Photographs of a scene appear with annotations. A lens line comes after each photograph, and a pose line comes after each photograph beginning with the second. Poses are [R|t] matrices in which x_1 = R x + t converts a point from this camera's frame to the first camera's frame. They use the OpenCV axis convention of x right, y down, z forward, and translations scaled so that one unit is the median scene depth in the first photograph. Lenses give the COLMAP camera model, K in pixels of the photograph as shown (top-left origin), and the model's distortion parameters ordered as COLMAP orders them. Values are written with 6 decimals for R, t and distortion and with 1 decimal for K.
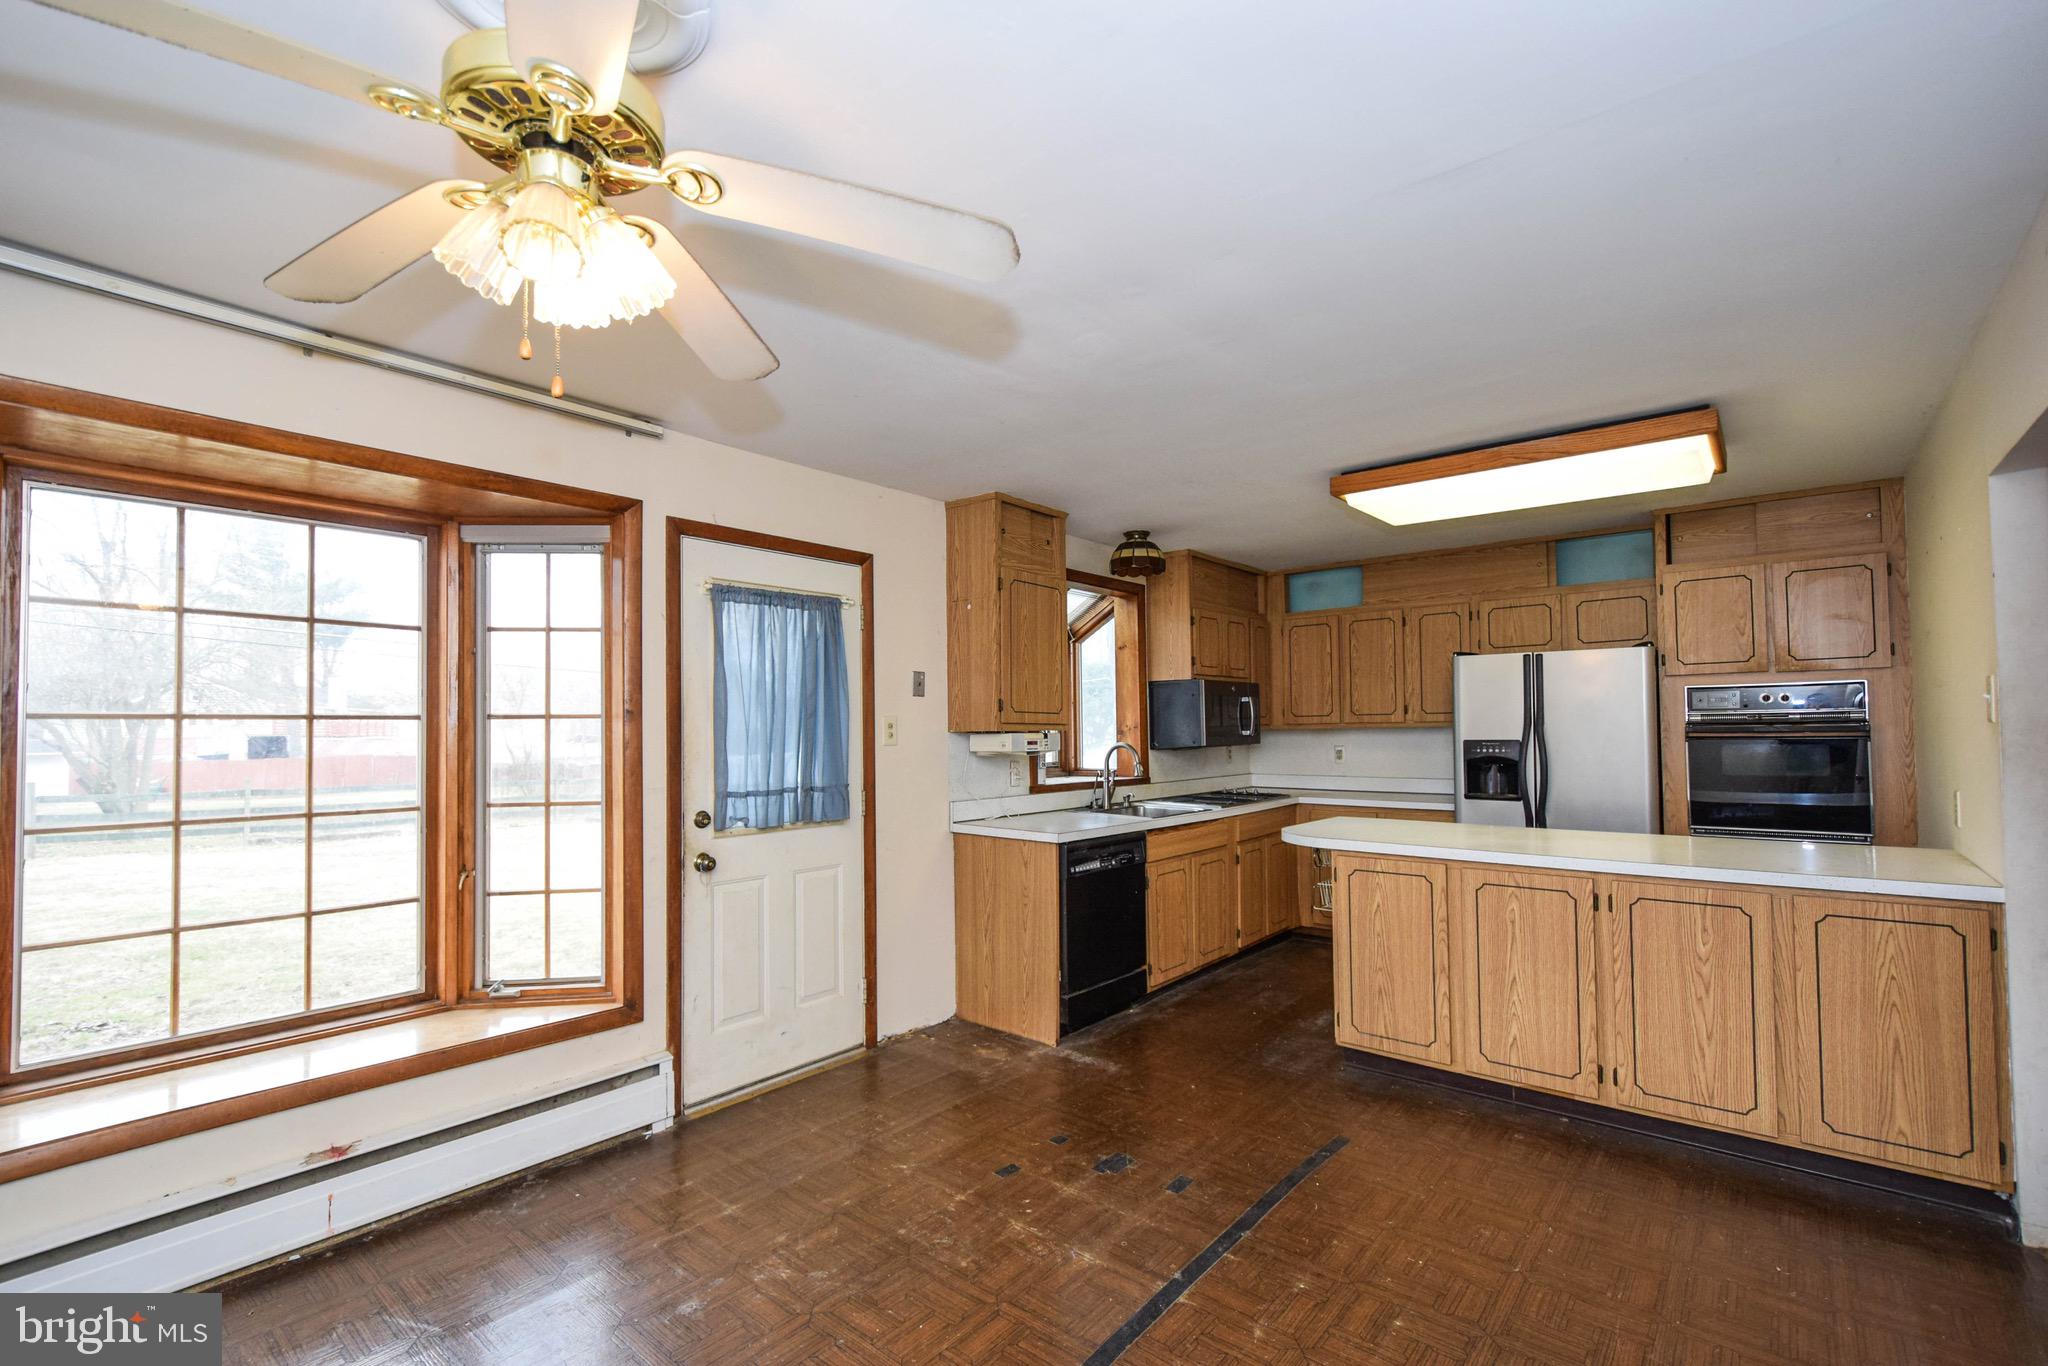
lens RADIAL K [[902.2, 0, 1026.0], [0, 902.2, 707.5], [0, 0, 1]] dist [0.009836, -0.006752]
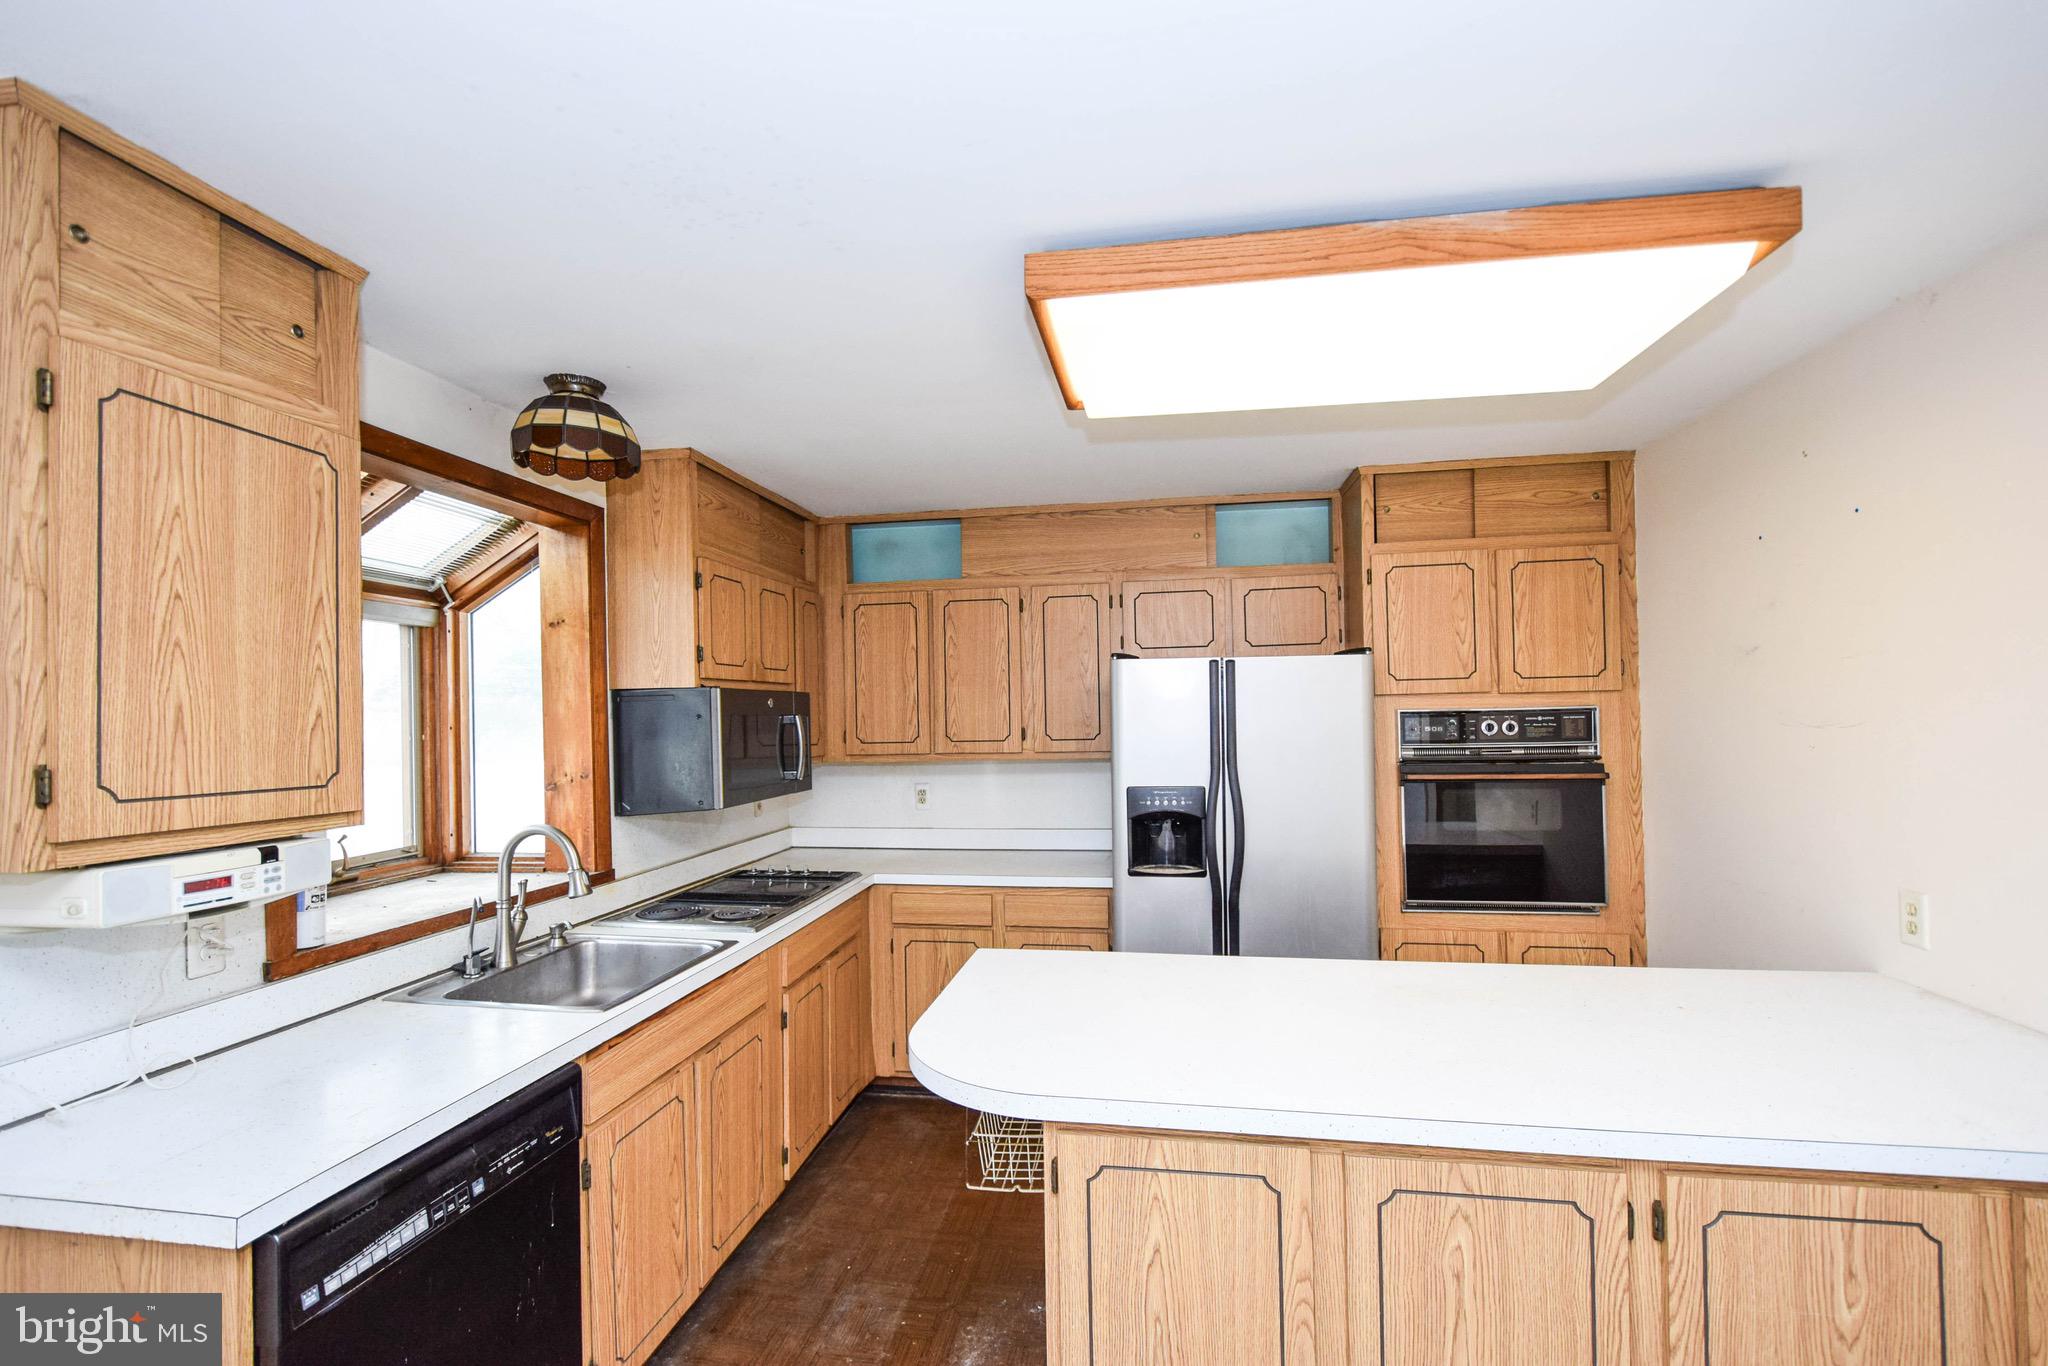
lens RADIAL K [[902.2, 0, 1026.0], [0, 902.2, 707.5], [0, 0, 1]] dist [0.009836, -0.006752]
pose [[0.861418, -0.000465, 0.507897, 0.084549], [-0.004892, 0.999946, 0.009212, -0.027321], [-0.507874, -0.010420, 0.861369, 0.465386]]
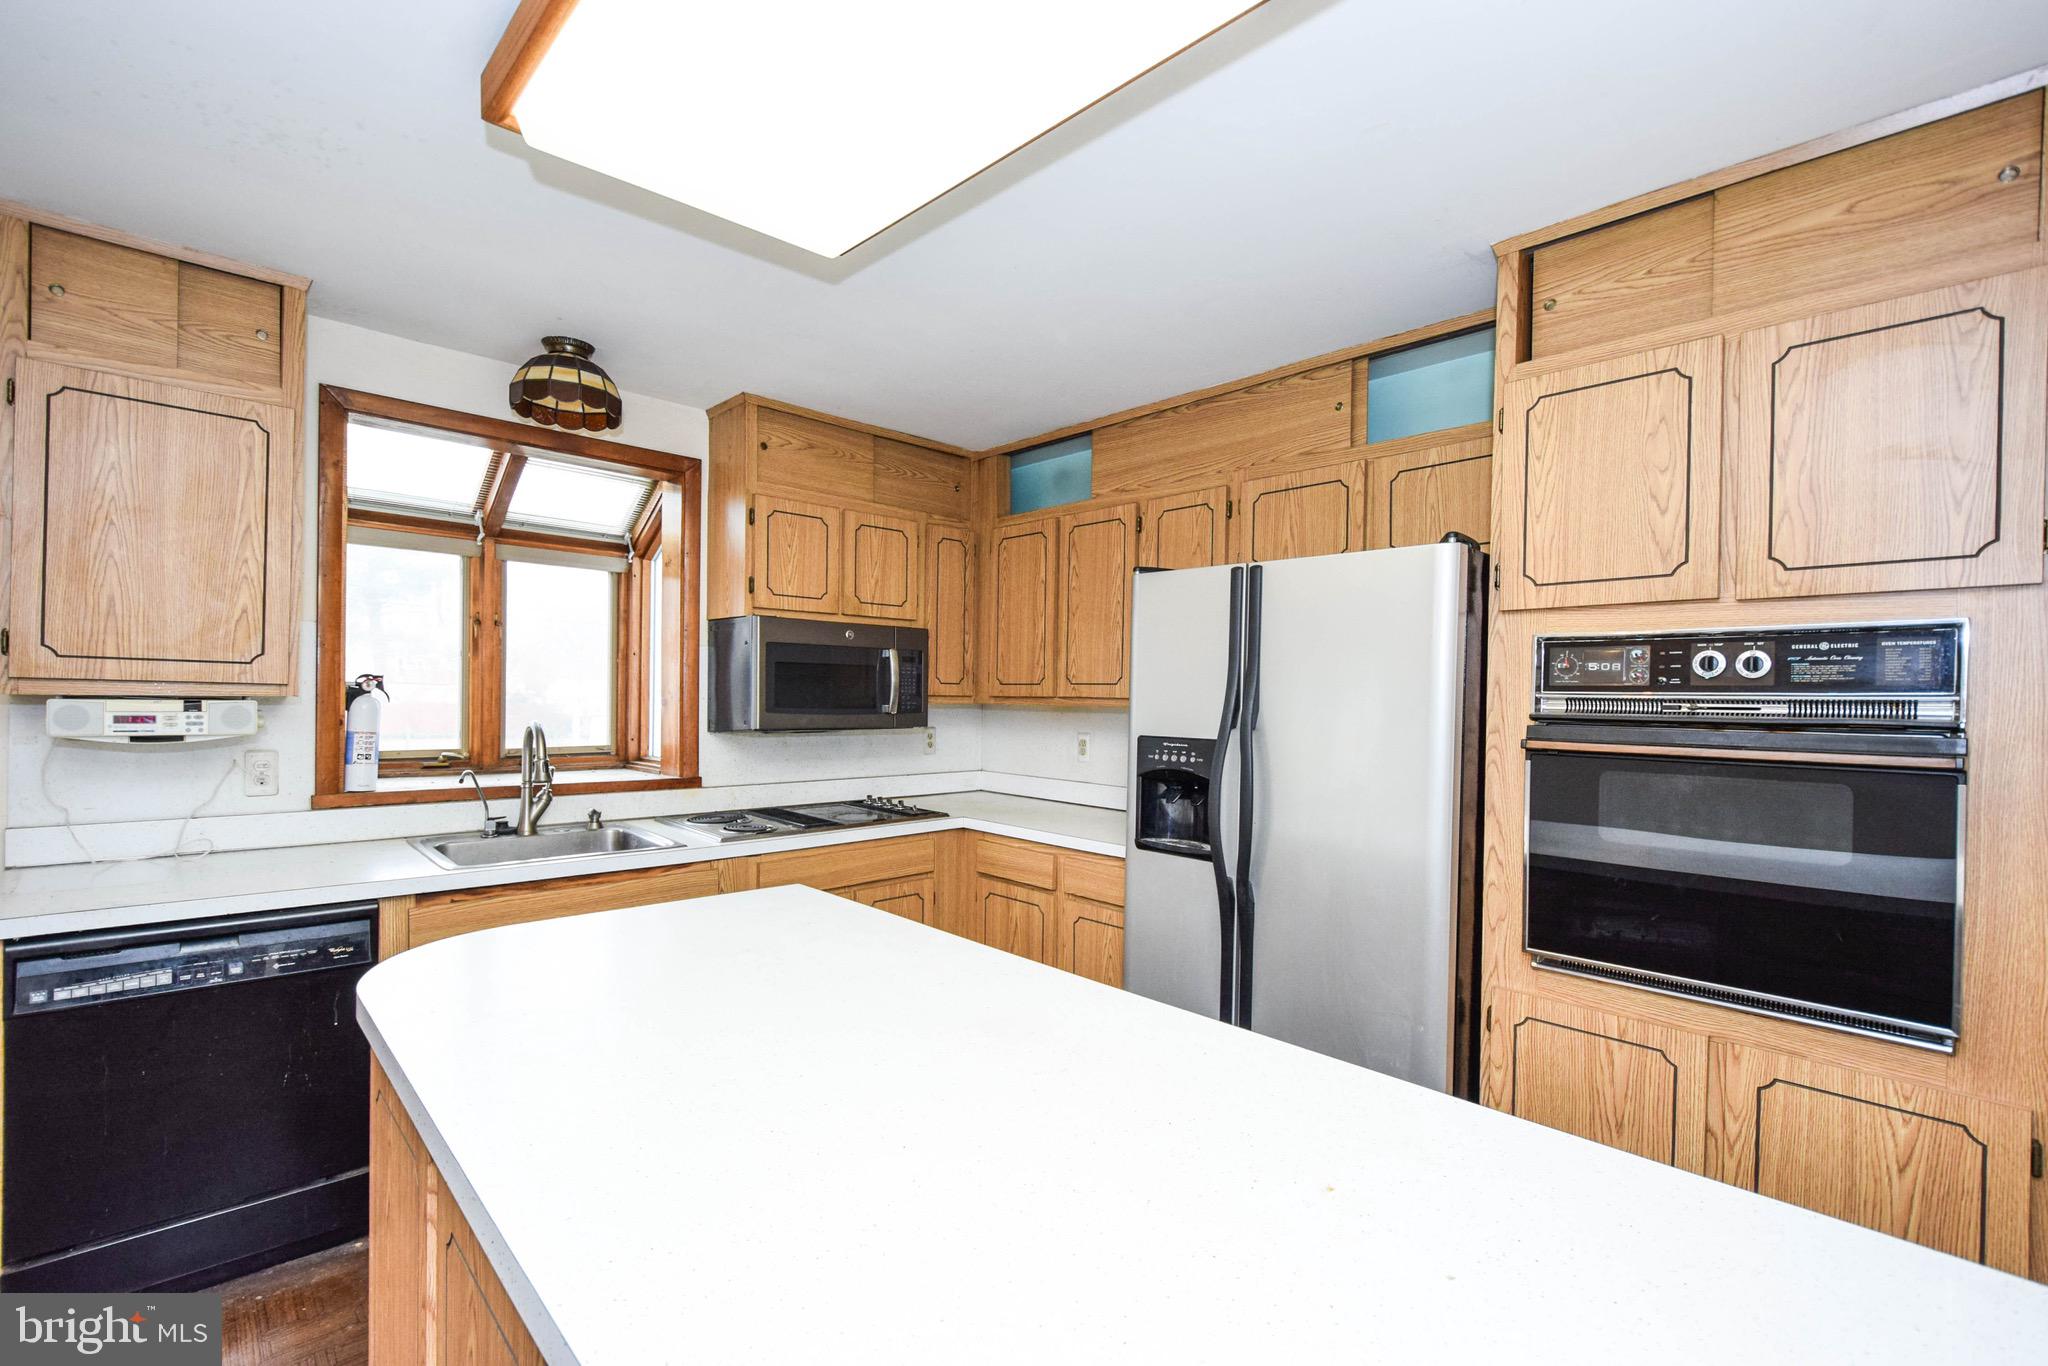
lens RADIAL K [[902.2, 0, 1026.0], [0, 902.2, 707.5], [0, 0, 1]] dist [0.009836, -0.006752]
pose [[0.993178, 0.028172, -0.113151, 0.473375], [-0.023704, 0.998893, 0.040634, 0.000375], [0.114171, -0.037674, 0.992747, 0.471425]]
